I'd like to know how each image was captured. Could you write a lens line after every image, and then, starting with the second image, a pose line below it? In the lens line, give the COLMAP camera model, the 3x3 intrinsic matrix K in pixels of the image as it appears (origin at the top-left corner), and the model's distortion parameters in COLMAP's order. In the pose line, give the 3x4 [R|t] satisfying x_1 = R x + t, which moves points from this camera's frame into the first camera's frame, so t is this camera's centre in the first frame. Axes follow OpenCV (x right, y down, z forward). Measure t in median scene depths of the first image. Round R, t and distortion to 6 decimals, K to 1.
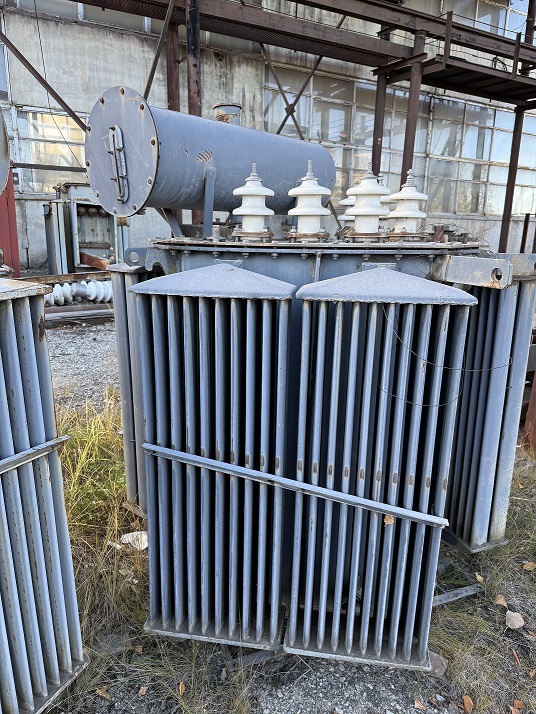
lens RADIAL K [[504.9, 0, 271.7], [0, 504.9, 359.3], [0, 0, 1]] dist [0.008236, -0.016916]
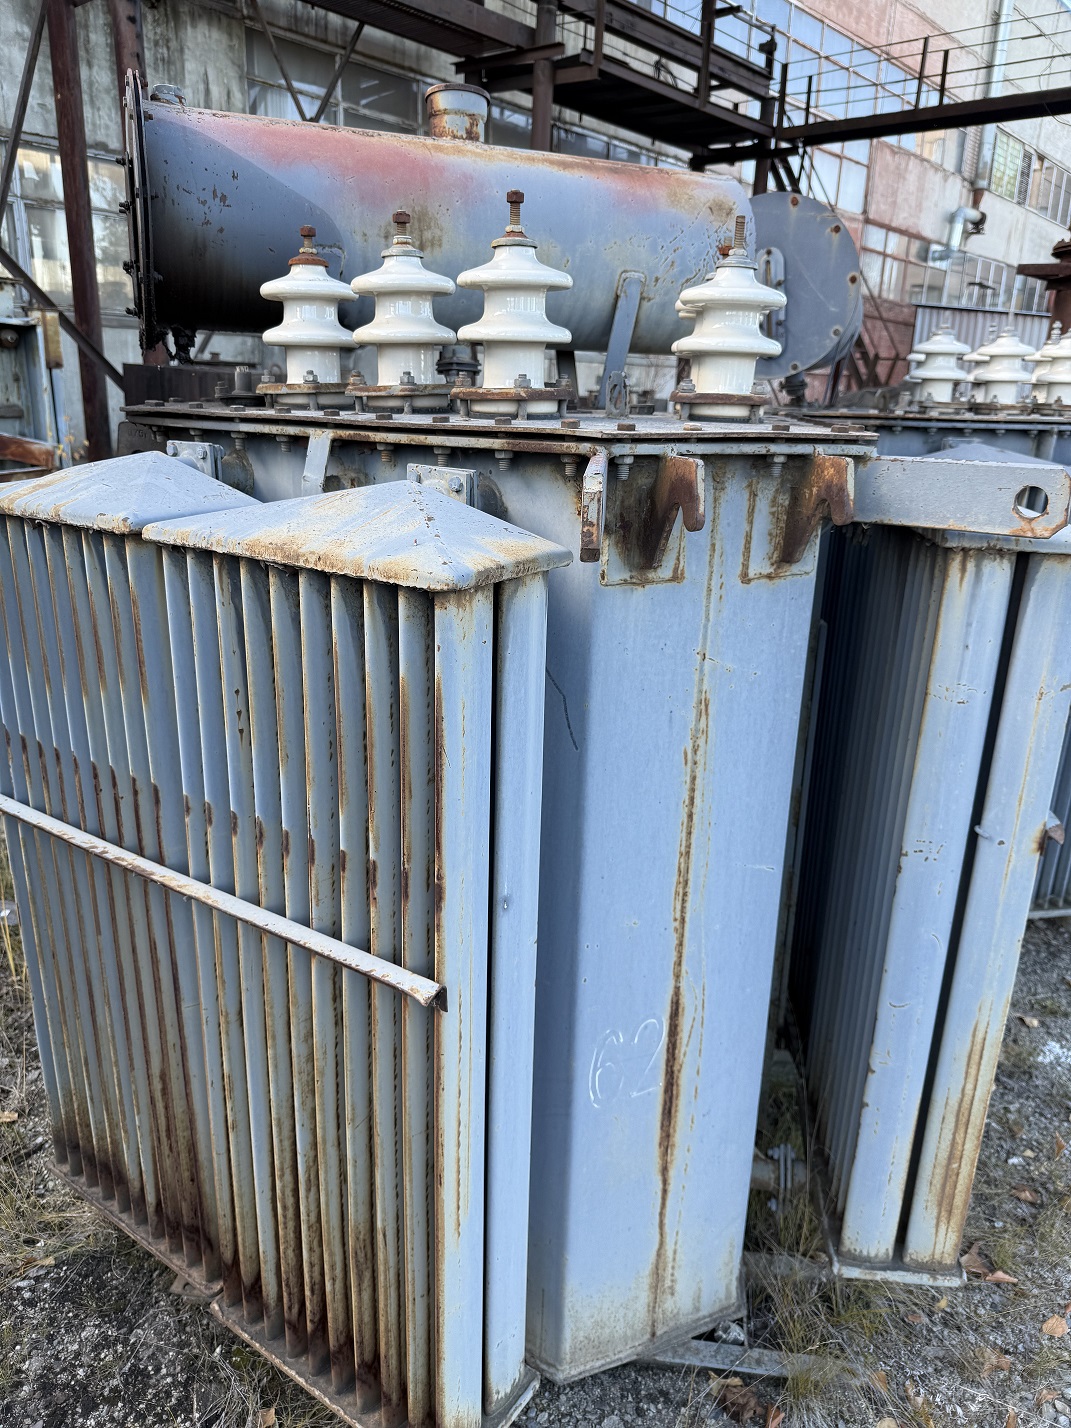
lens RADIAL K [[1009.9, 0, 545.2], [0, 1009.9, 710.6], [0, 0, 1]] dist [0.008236, -0.016916]
pose [[0.936902, -0.099449, 0.335149, -0.219717], [0.076265, 0.993737, 0.081673, 0.007920], [-0.341172, -0.050959, 0.938618, -0.048497]]
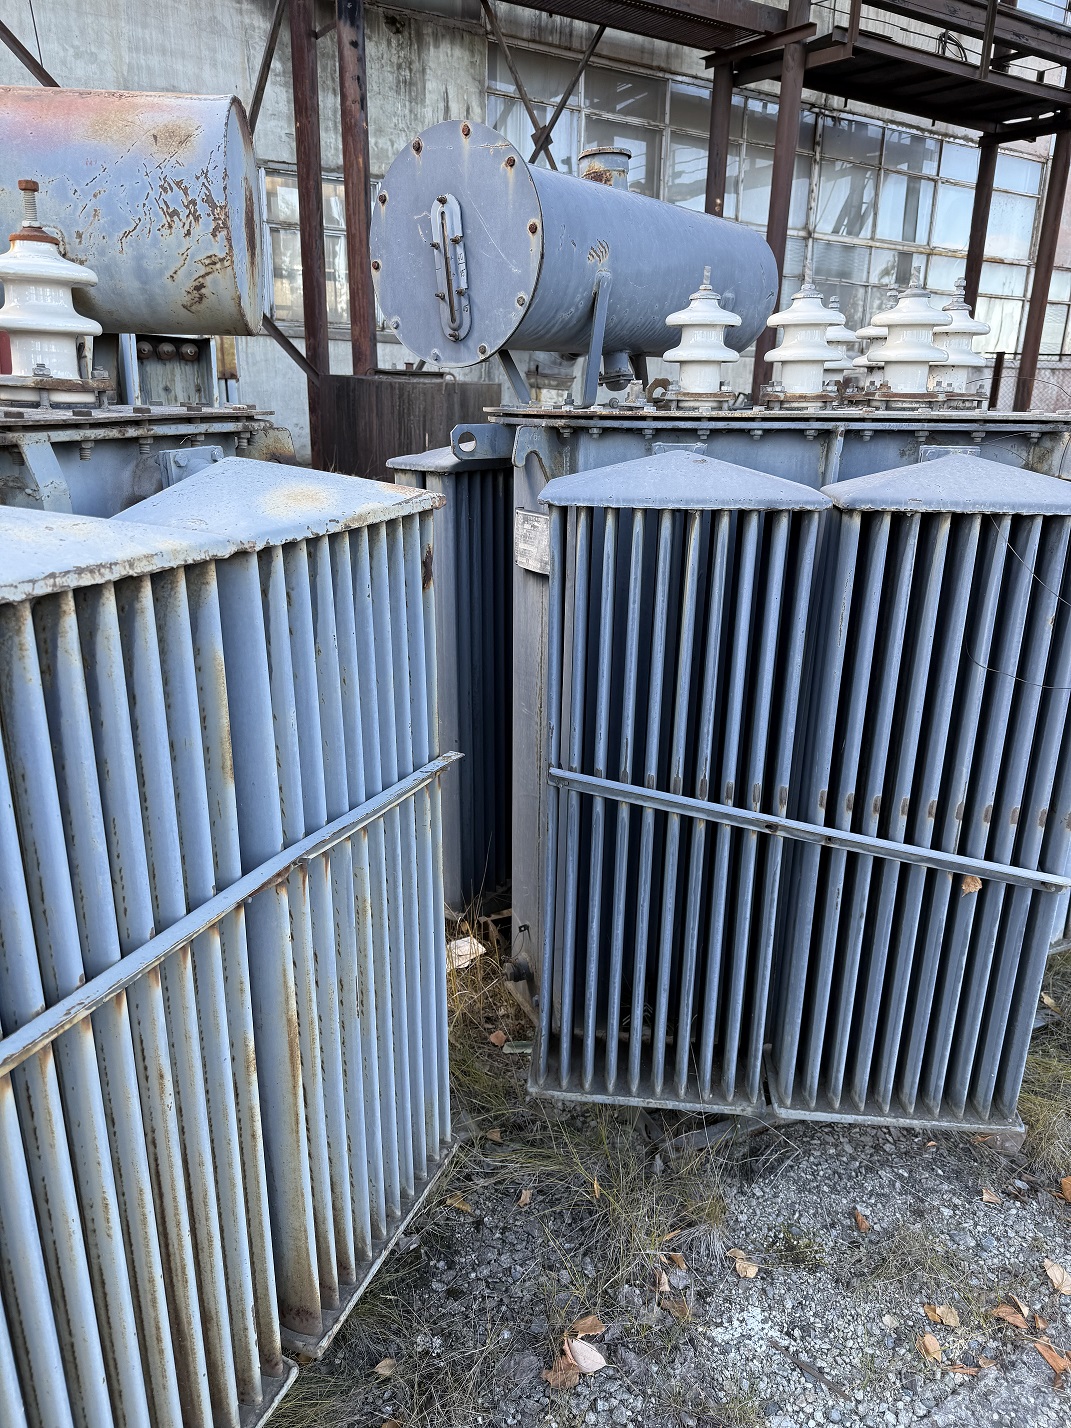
lens RADIAL K [[1009.9, 0, 539.3], [0, 1009.9, 710.6], [0, 0, 1]] dist [0.008236, -0.016916]
pose [[0.998204, -0.021995, 0.055714, -0.054315], [0.018617, 0.997998, 0.060447, 0.005293], [-0.056932, -0.059301, 0.996615, -0.023565]]
